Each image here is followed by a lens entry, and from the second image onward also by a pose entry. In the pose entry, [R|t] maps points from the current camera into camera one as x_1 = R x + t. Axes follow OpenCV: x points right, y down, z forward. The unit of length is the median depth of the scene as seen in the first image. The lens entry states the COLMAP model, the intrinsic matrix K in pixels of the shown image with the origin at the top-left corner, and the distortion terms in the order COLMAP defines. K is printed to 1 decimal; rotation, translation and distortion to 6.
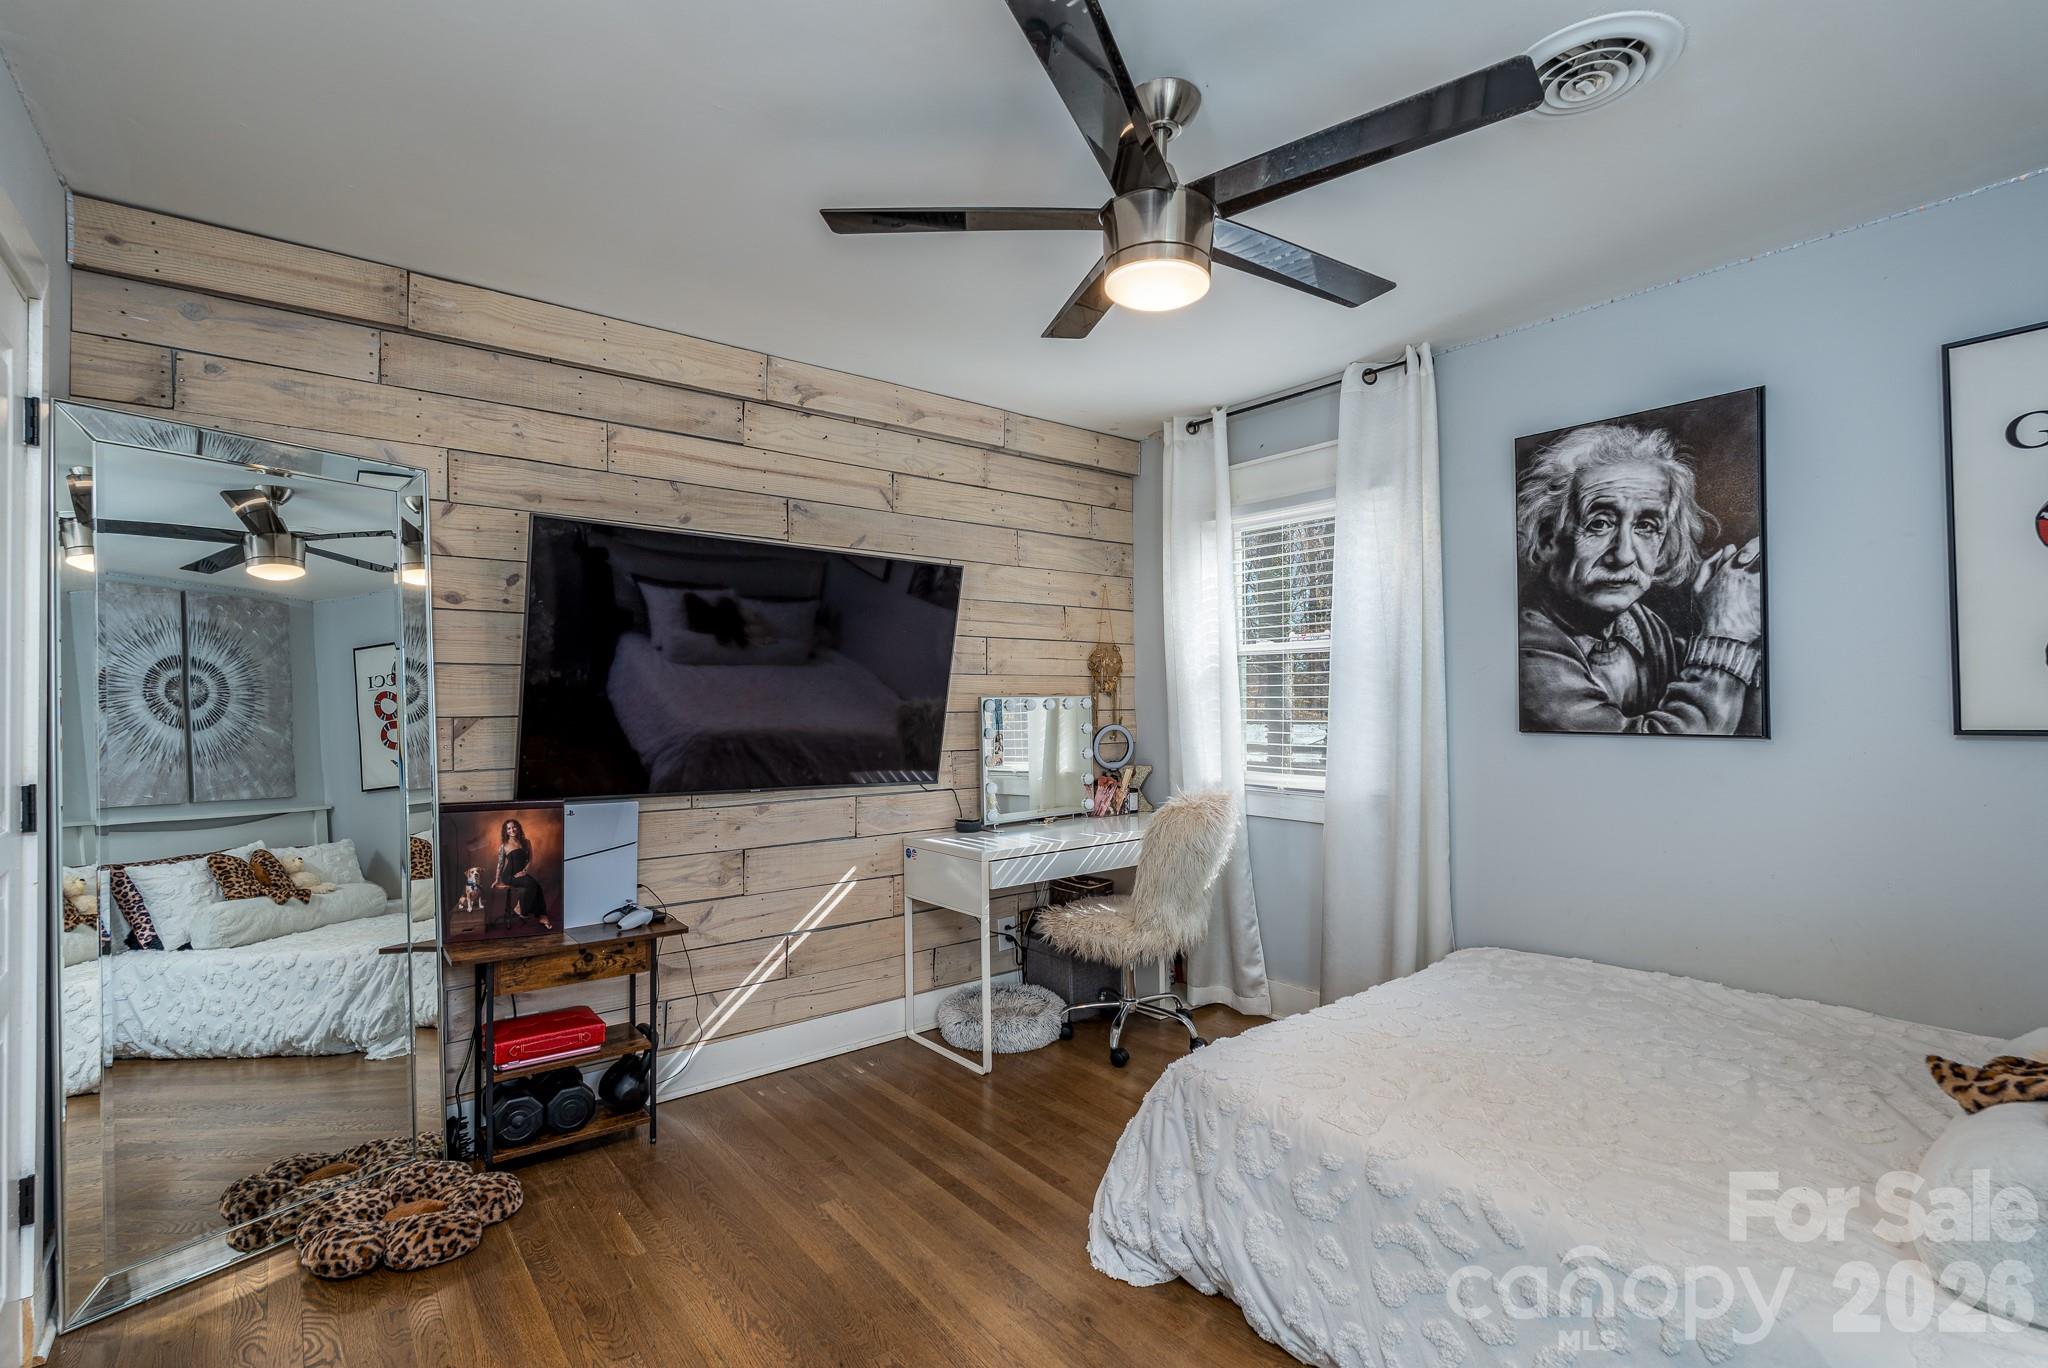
lens RADIAL K [[942.9, 0, 1016.8], [0, 942.9, 691.4], [0, 0, 1]] dist [-0.002631, -0.000125]
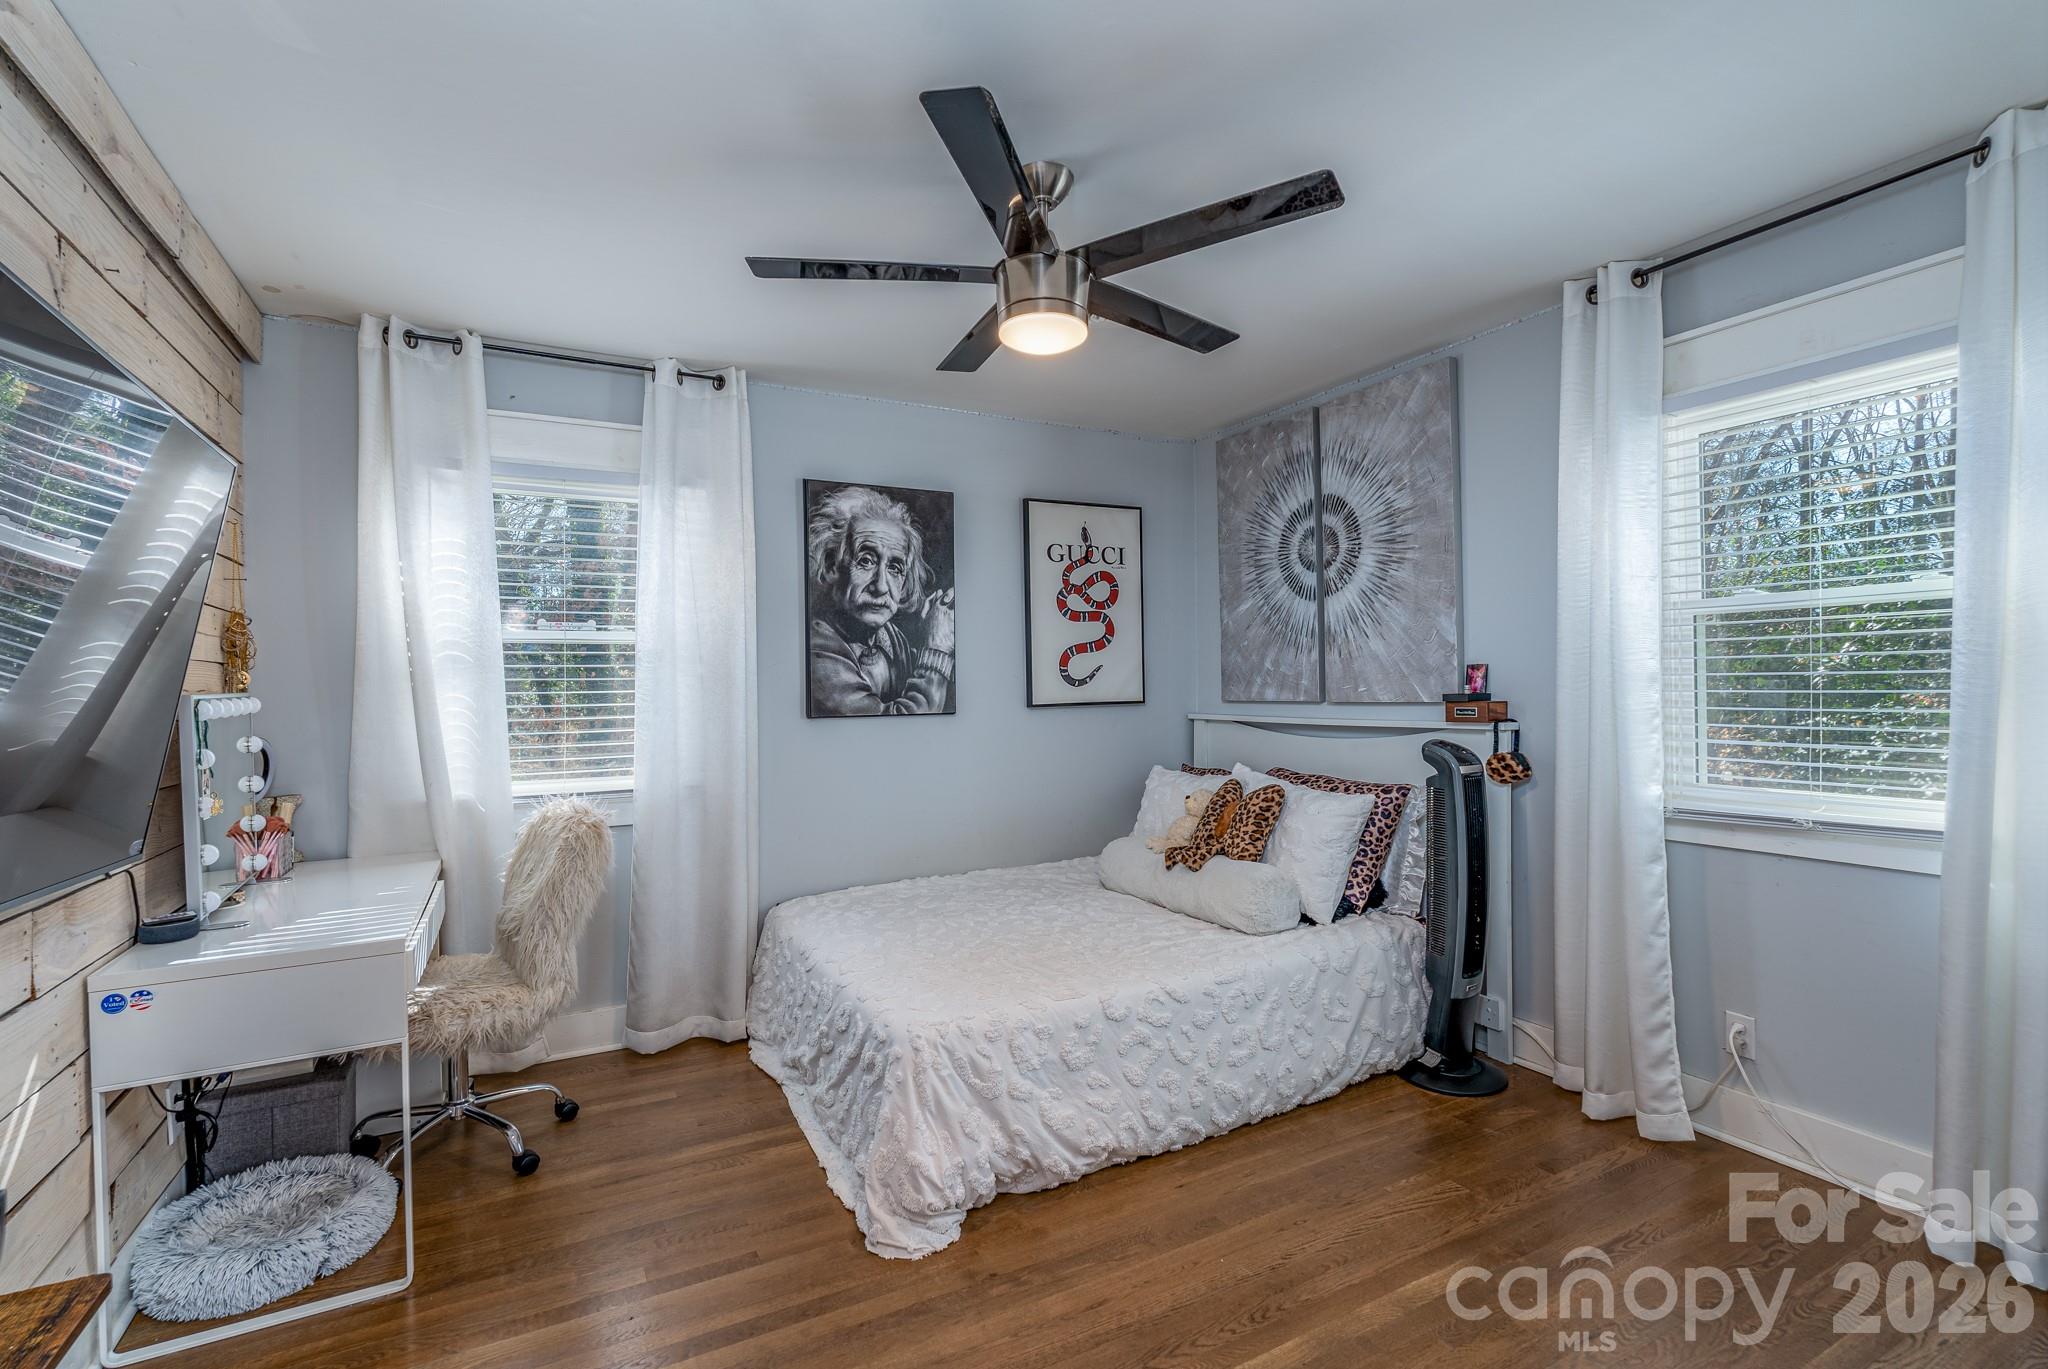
lens RADIAL K [[942.9, 0, 1018.5], [0, 942.9, 690.1], [0, 0, 1]] dist [-0.002631, -0.000125]
pose [[0.171407, -0.001755, 0.985199, -0.684685], [0.006861, 0.999976, 0.000587, 0.008306], [-0.985176, 0.006659, 0.171415, 0.560563]]
